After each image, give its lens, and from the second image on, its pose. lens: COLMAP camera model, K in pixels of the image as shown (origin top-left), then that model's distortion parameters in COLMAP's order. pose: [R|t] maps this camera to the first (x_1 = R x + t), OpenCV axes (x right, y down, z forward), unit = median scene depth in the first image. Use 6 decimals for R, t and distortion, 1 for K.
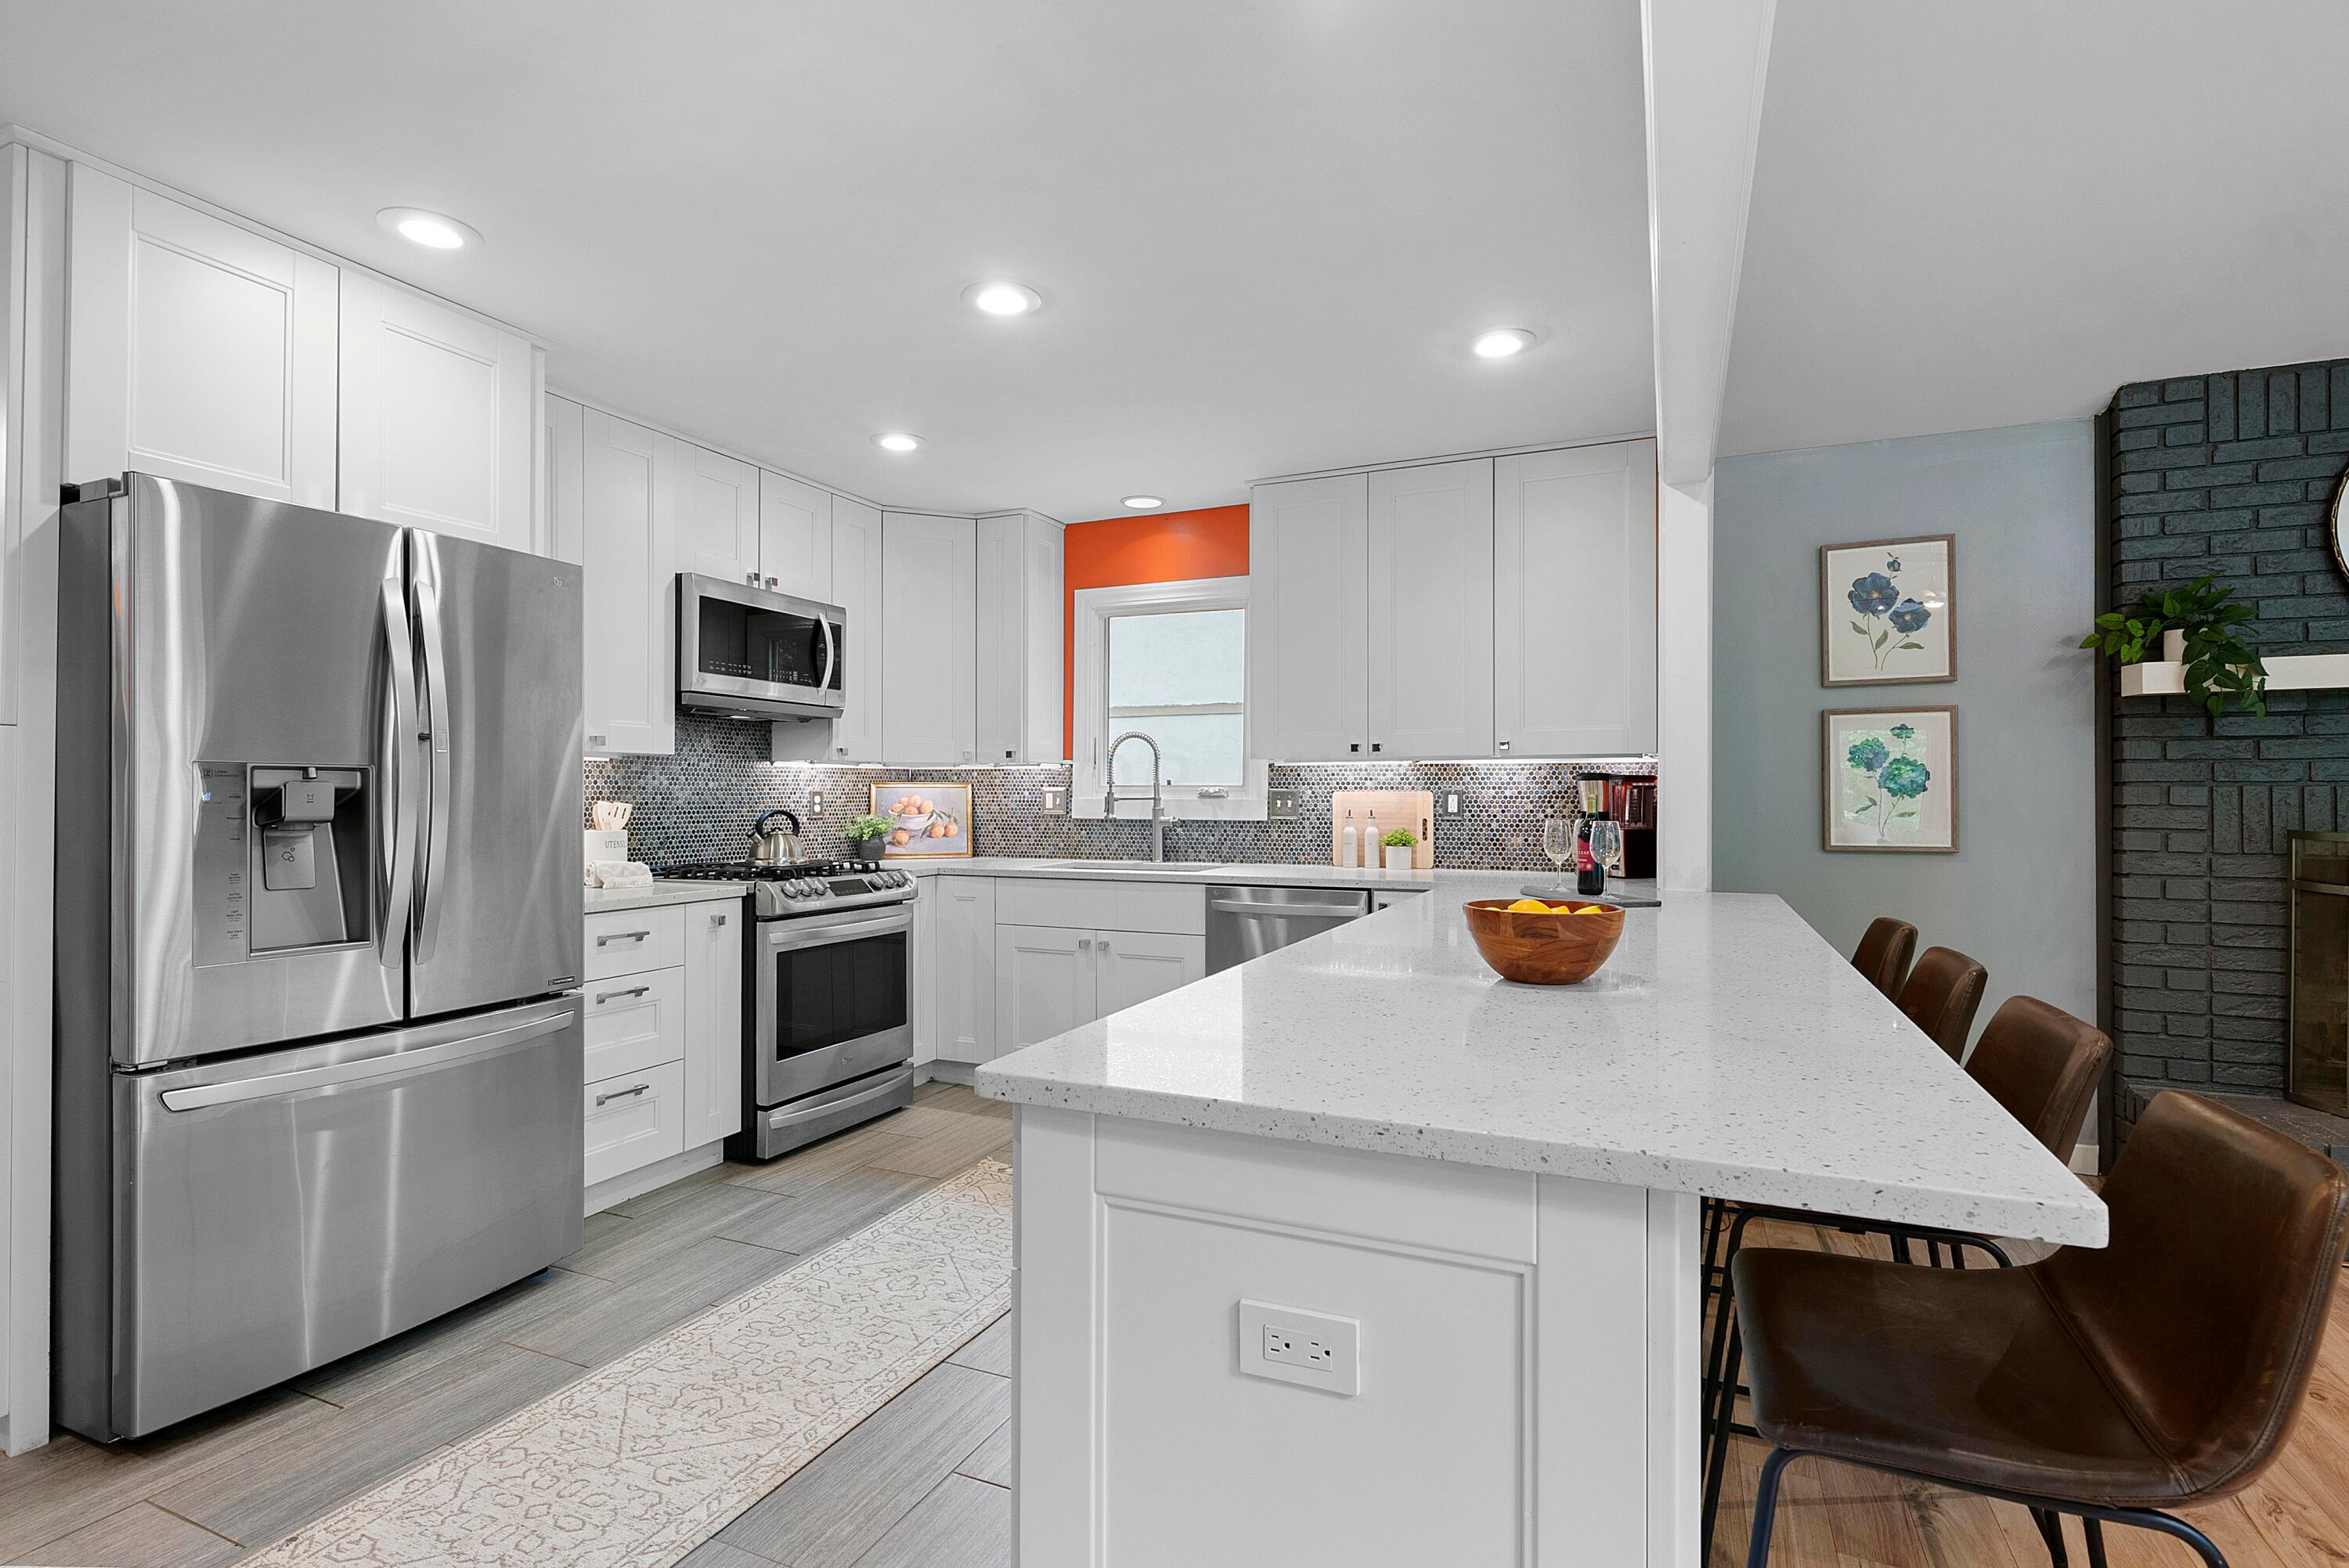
lens RADIAL K [[1098.8, 0, 1176.0], [0, 1098.8, 787.0], [0, 0, 1]] dist [0.001150, -0.000124]
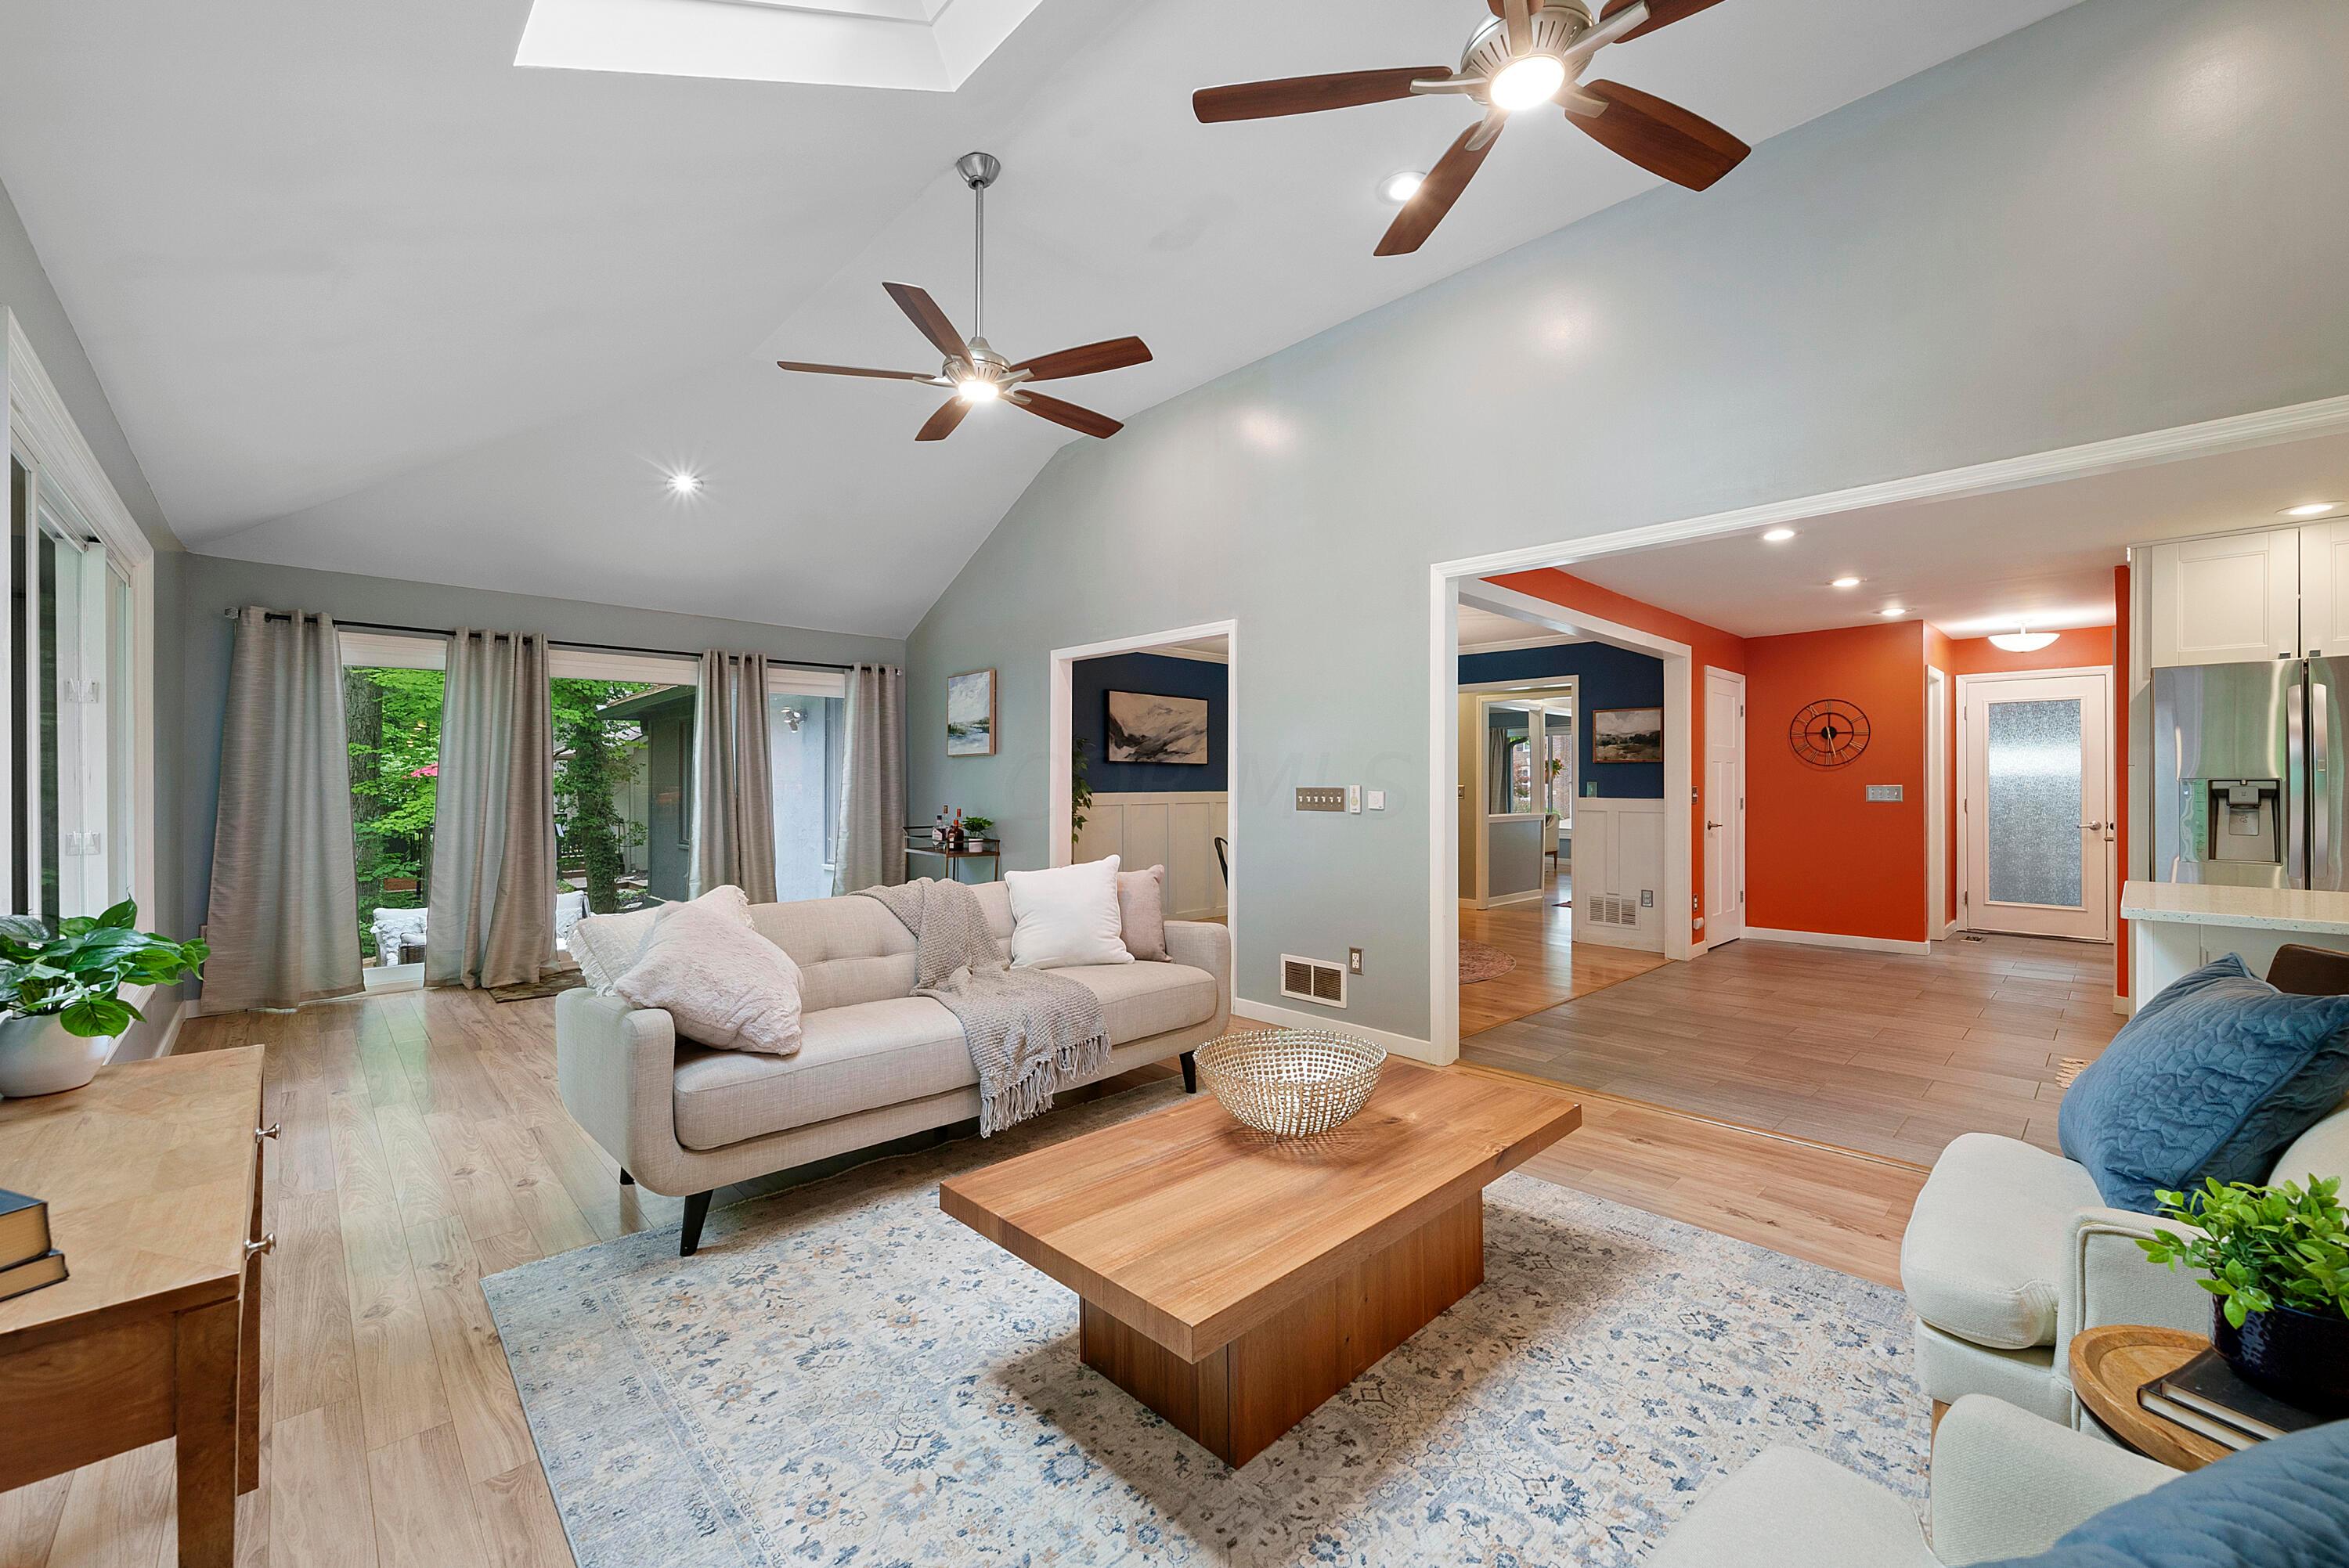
lens RADIAL K [[924.5, 0, 1172.4], [0, 924.5, 780.8], [0, 0, 1]] dist [-0.002217, -0.000427]
pose [[-0.384123, -0.003151, -0.923276, 1.149983], [0.006579, 0.999959, -0.006150, -0.012152], [0.923258, -0.008436, -0.384087, -0.181290]]
